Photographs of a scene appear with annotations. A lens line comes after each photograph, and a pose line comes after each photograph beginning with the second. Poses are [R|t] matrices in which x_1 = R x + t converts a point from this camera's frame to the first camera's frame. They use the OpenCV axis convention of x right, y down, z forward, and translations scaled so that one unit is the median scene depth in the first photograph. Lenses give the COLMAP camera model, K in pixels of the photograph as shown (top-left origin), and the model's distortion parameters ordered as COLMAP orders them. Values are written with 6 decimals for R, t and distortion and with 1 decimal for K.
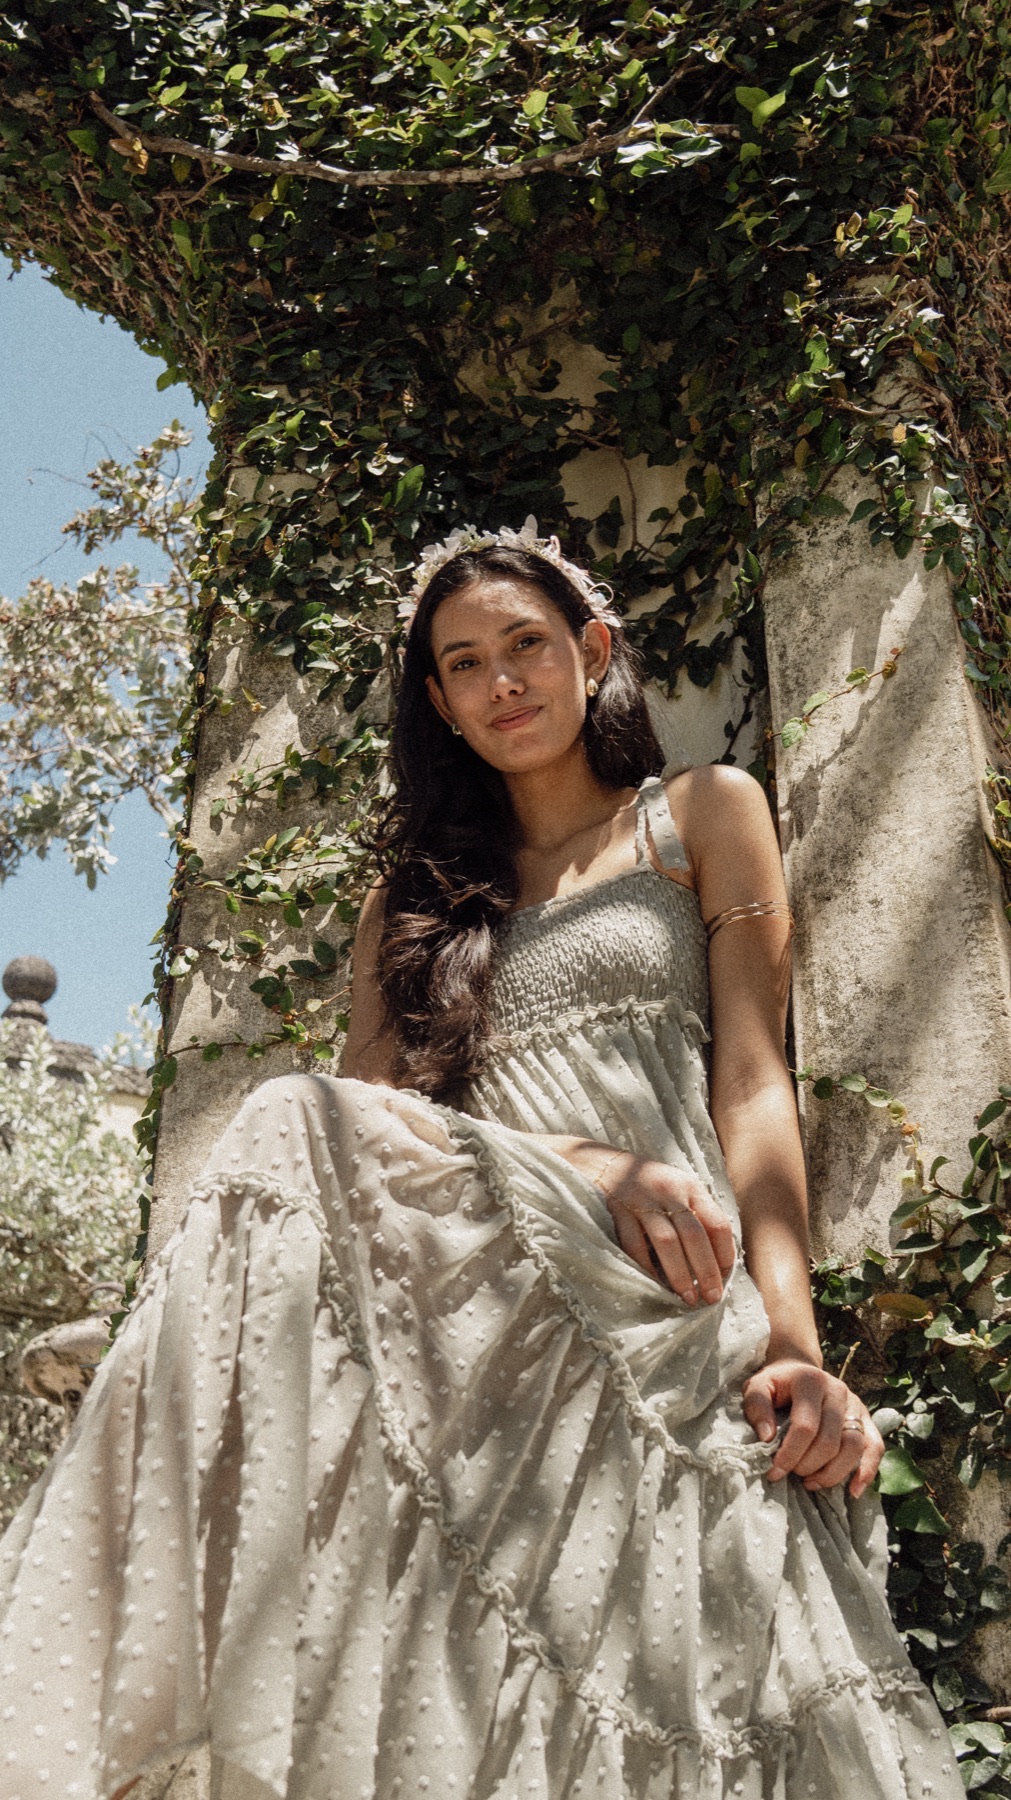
lens RADIAL K [[1924.0, 0, 505.5], [0, 1924.0, 900.0], [0, 0, 1]] dist [-0.112047, 0.045036]
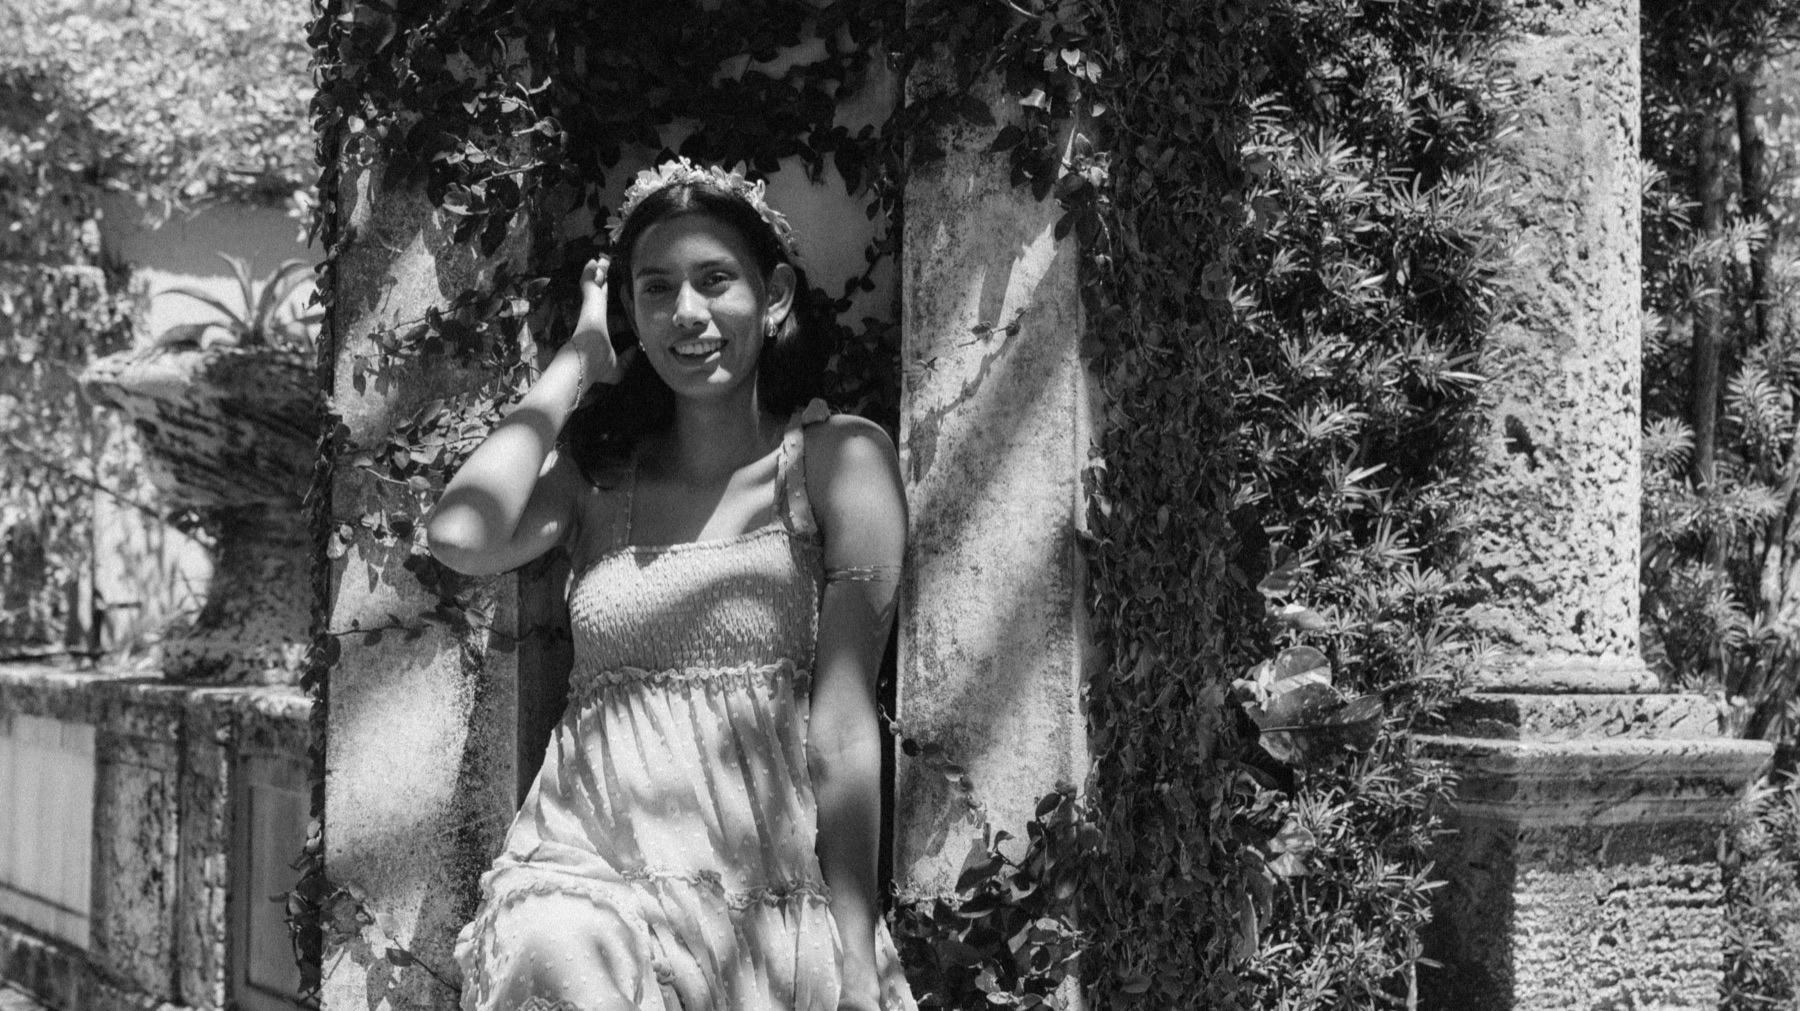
lens RADIAL K [[2651.5, 0, 924.1], [0, 2651.5, 508.9], [0, 0, 1]] dist [-0.003597, 0.063739]
pose [[0.993809, 0.007722, 0.110832, -0.008430], [-0.059300, 0.880467, 0.470385, -0.687990], [-0.093952, -0.474045, 0.875474, -0.307315]]
